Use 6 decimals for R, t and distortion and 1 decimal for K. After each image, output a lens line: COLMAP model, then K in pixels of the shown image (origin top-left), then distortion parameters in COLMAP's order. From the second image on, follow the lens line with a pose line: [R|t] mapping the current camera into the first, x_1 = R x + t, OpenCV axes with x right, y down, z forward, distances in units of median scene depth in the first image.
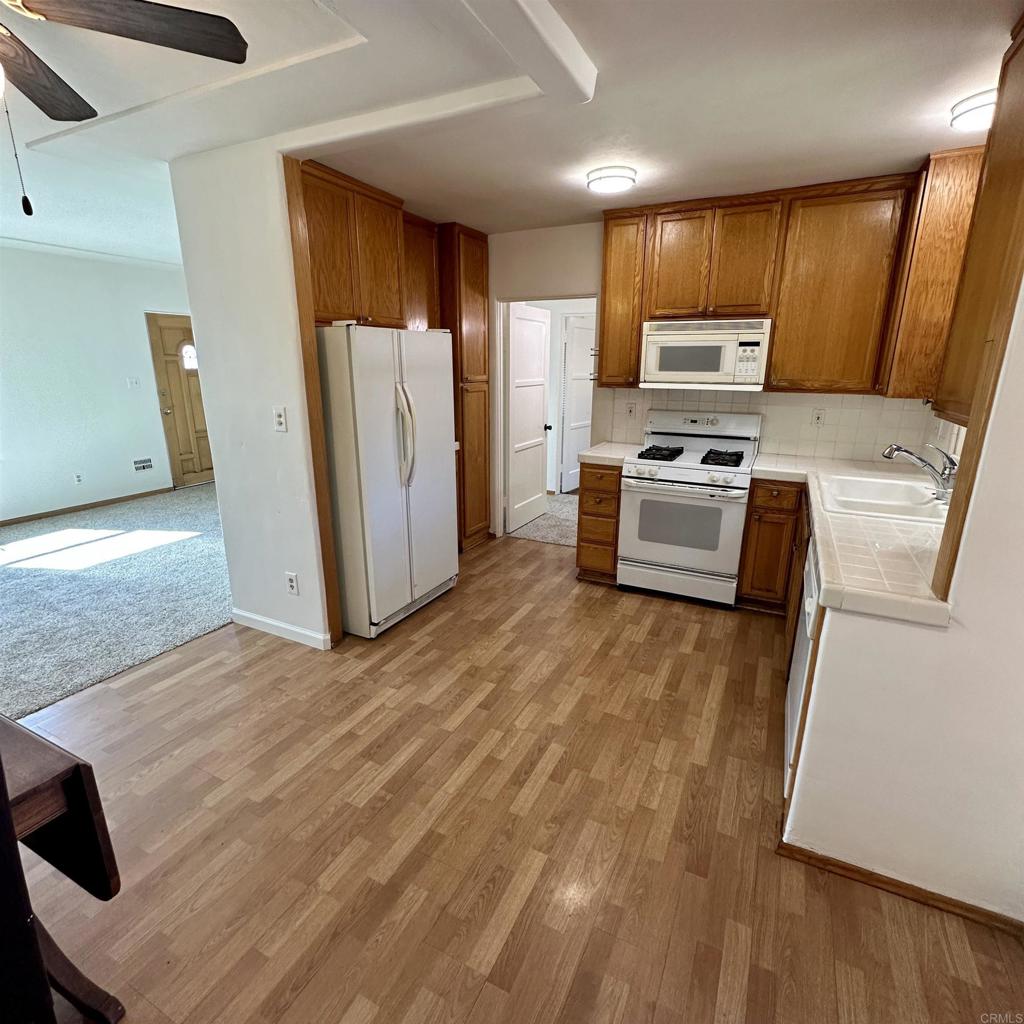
lens RADIAL K [[545.2, 0, 512.0], [0, 545.2, 512.0], [0, 0, 1]] dist [-0.001587, 0.000161]
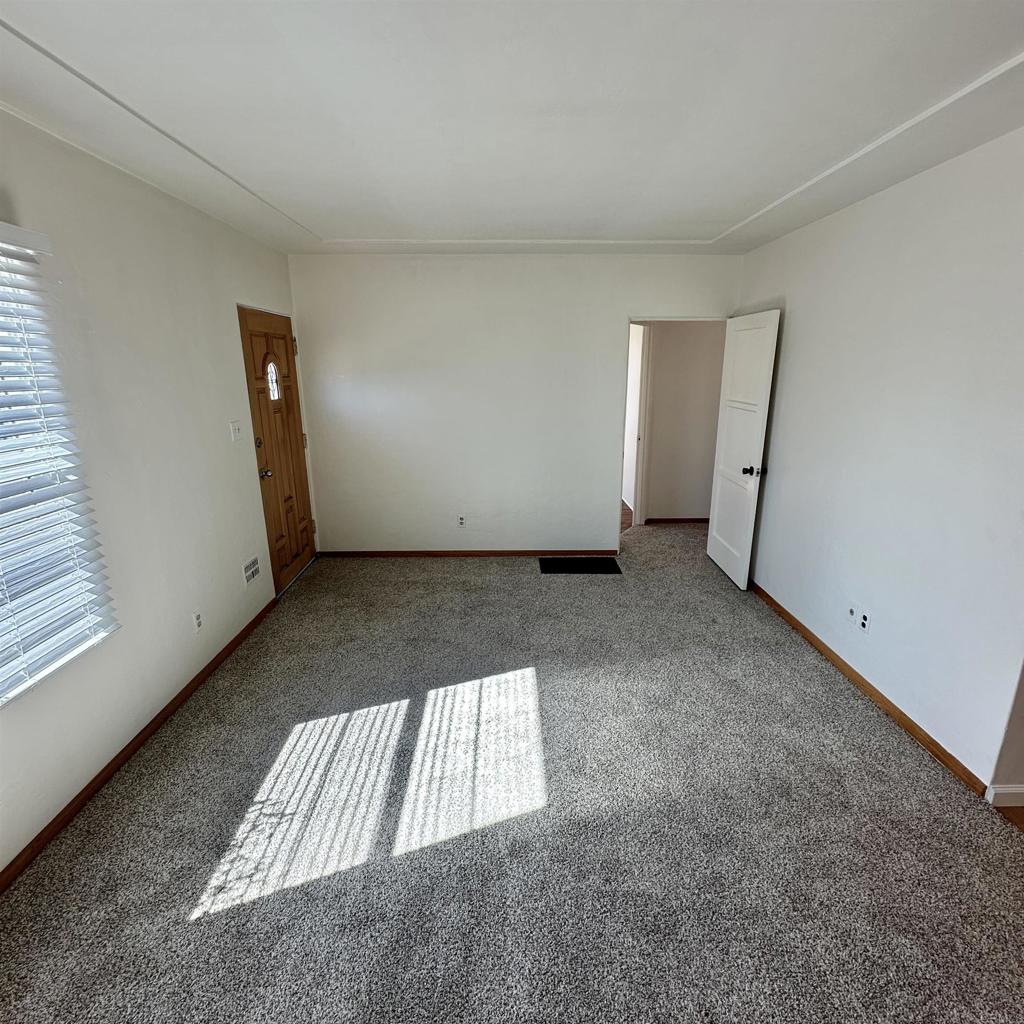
lens RADIAL K [[545.2, 0, 512.0], [0, 545.2, 512.0], [0, 0, 1]] dist [-0.001587, 0.000161]
pose [[0.889022, -0.128512, 0.439458, -1.333721], [0.131997, 0.990989, 0.022769, -0.244182], [-0.438424, 0.037765, 0.897974, 0.709935]]
